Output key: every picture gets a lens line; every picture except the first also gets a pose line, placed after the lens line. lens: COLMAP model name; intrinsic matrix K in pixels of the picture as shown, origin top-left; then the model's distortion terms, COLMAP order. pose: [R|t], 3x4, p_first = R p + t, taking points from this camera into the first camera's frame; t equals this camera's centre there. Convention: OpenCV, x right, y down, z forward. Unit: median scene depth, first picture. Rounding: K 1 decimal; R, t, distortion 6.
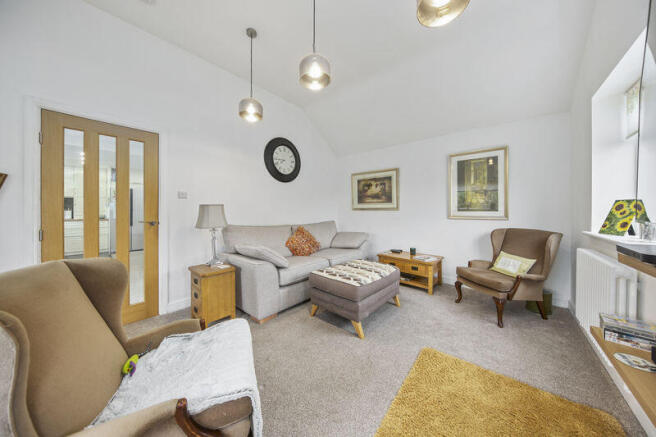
lens RADIAL K [[210.8, 0, 334.0], [0, 210.8, 211.2], [0, 0, 1]] dist [-0.012094, -0.000092]
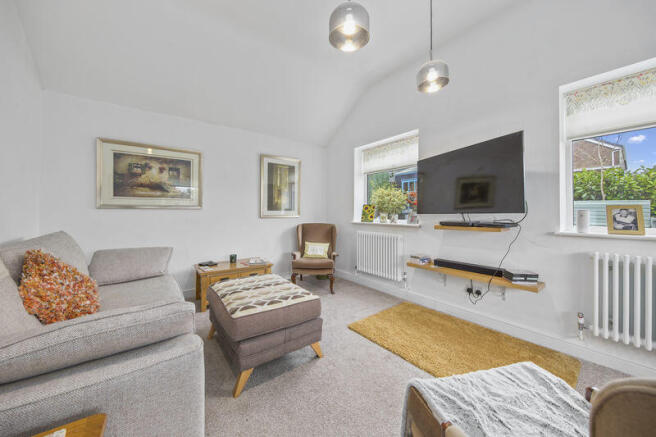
lens RADIAL K [[232.8, 0, 328.5], [0, 232.8, 214.7], [0, 0, 1]] dist [-0.000719, 0.000012]
pose [[0.214264, -0.006612, 0.976753, -0.411181], [0.006628, 0.999964, 0.005315, 0.013149], [-0.976753, 0.005335, 0.214300, 0.402652]]
